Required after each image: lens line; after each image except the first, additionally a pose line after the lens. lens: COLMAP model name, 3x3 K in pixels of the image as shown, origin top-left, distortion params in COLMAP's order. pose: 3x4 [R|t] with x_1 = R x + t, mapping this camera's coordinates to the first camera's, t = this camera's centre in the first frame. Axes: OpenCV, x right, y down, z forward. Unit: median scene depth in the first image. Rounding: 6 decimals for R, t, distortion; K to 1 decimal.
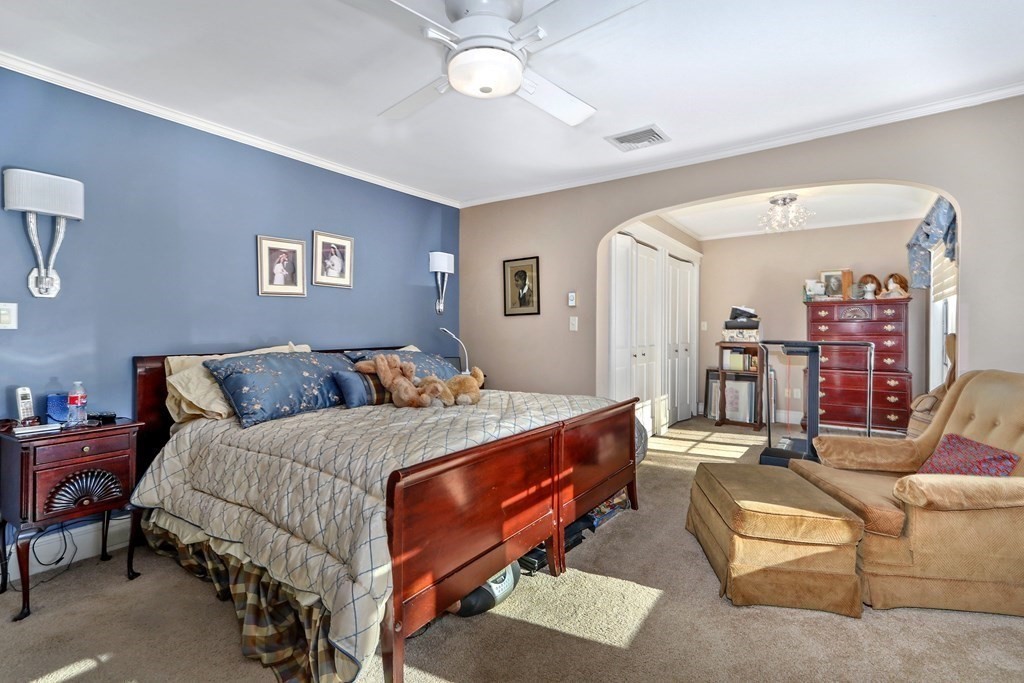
lens RADIAL K [[474.0, 0, 509.1], [0, 474.0, 336.2], [0, 0, 1]] dist [0.022374, 0.000083]
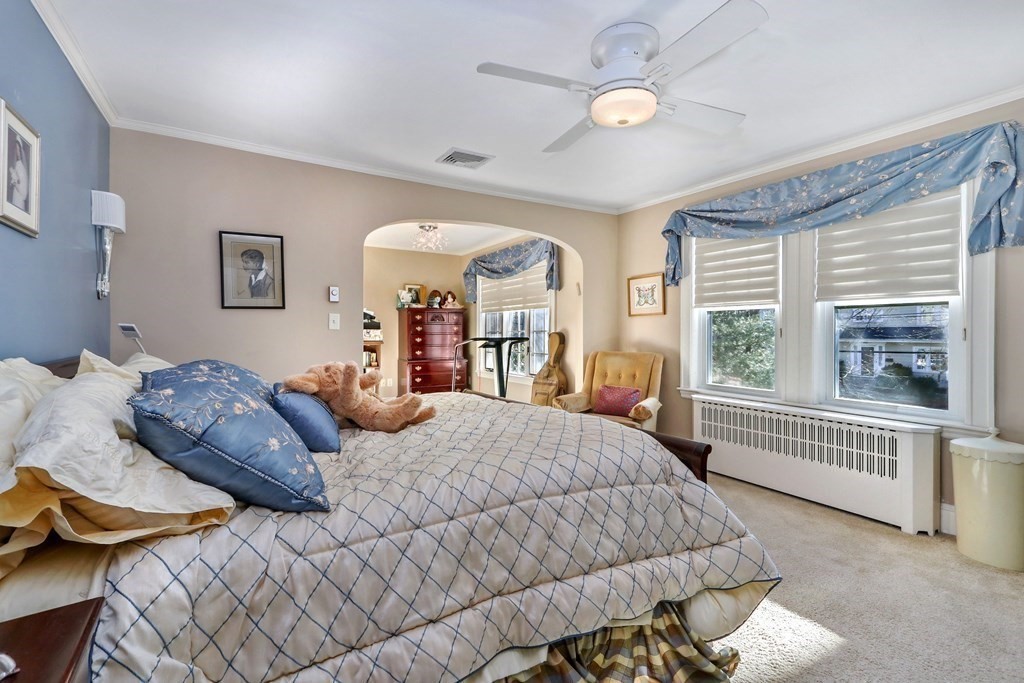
lens RADIAL K [[474.0, 0, 509.9], [0, 474.0, 335.1], [0, 0, 1]] dist [0.022374, 0.000083]
pose [[0.398889, -0.005672, 0.916982, -0.489850], [0.008549, 0.999960, 0.002467, -0.000815], [-0.916959, 0.006855, 0.398922, 0.313515]]
